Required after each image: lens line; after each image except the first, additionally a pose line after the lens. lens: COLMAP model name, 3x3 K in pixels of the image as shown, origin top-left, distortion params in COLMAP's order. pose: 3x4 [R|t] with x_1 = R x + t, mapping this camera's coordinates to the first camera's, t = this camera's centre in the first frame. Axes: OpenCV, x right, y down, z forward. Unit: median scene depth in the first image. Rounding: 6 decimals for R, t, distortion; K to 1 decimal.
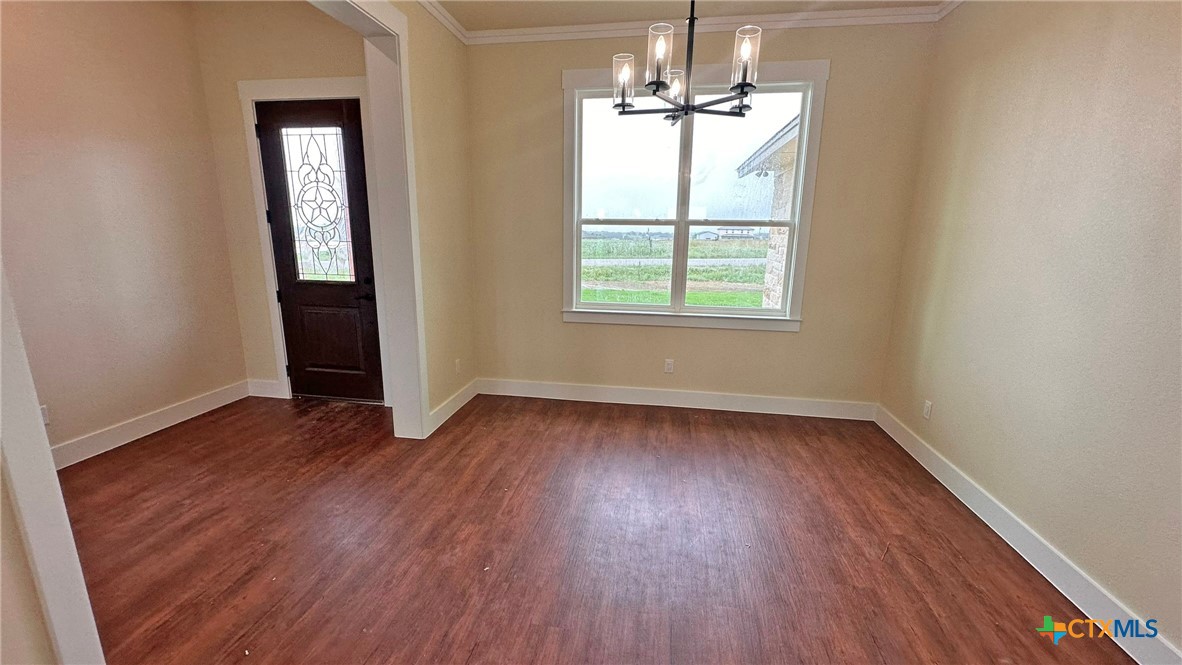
lens RADIAL K [[468.9, 0, 589.8], [0, 468.9, 332.0], [0, 0, 1]] dist [-0.001283, 0.000361]
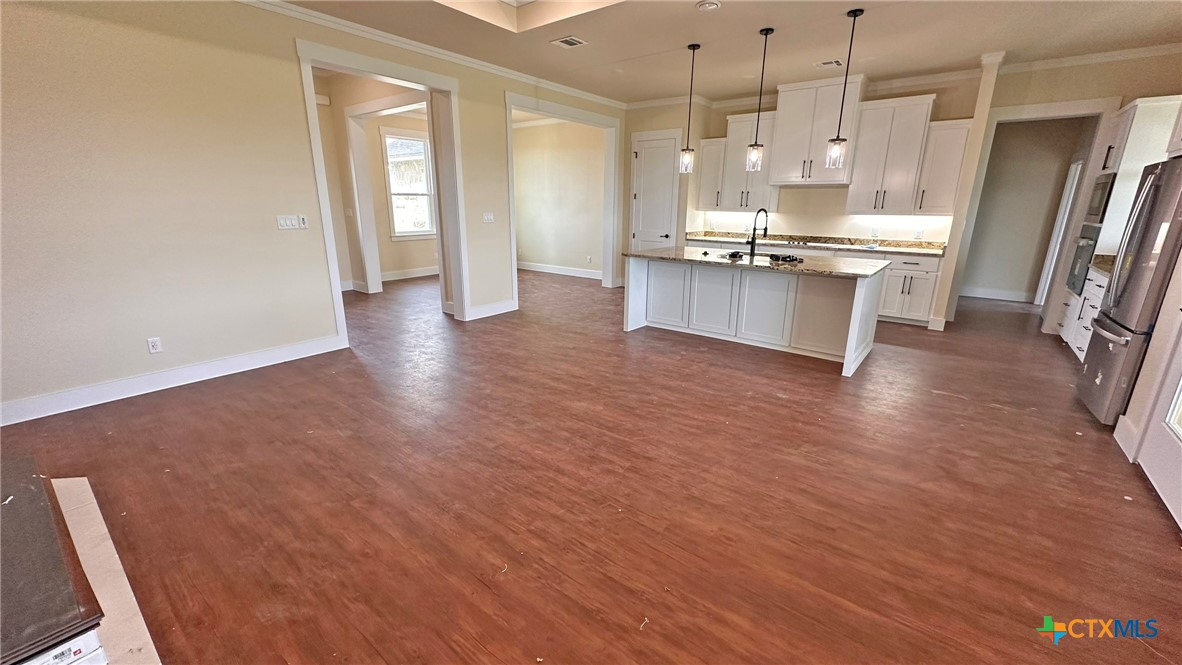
lens RADIAL K [[468.9, 0, 589.8], [0, 468.9, 332.0], [0, 0, 1]] dist [-0.001283, 0.000361]
pose [[0.488310, -0.240412, 0.838901, -1.629981], [0.183672, 0.968084, 0.170521, 0.194131], [-0.853122, 0.070816, 0.516882, -0.918019]]
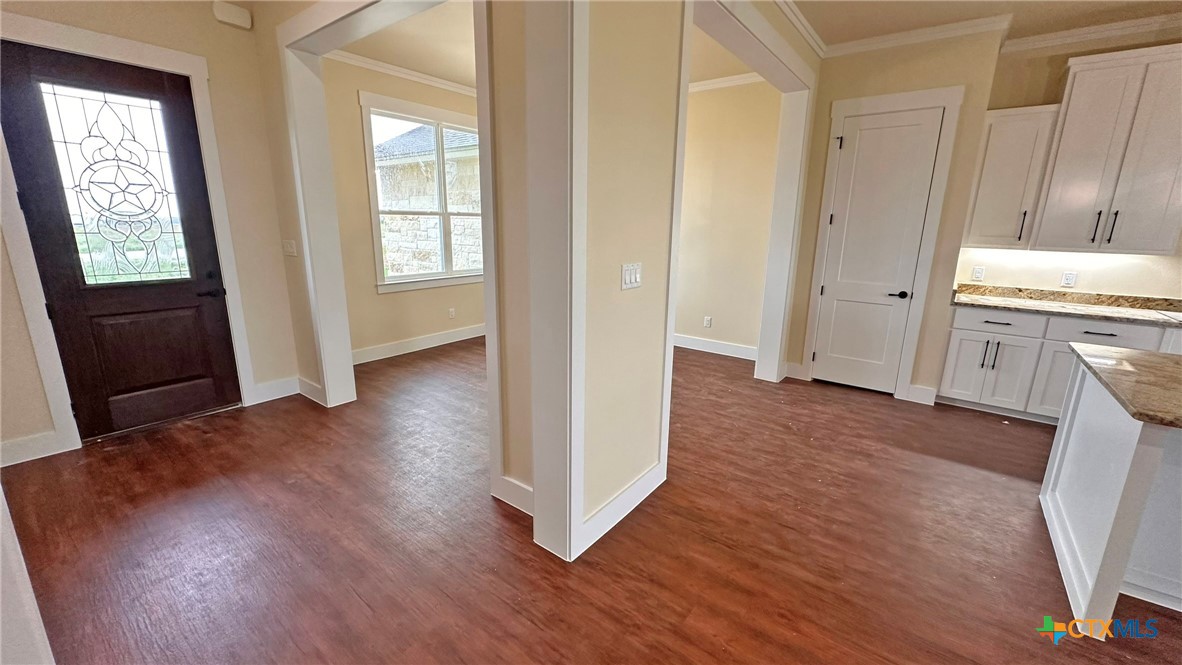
lens RADIAL K [[468.9, 0, 589.8], [0, 468.9, 332.0], [0, 0, 1]] dist [-0.001283, 0.000361]
pose [[0.475592, -0.206189, 0.855160, -0.932090], [0.179542, 0.974430, 0.135095, 0.009323], [-0.861148, 0.089287, 0.500451, -0.091648]]
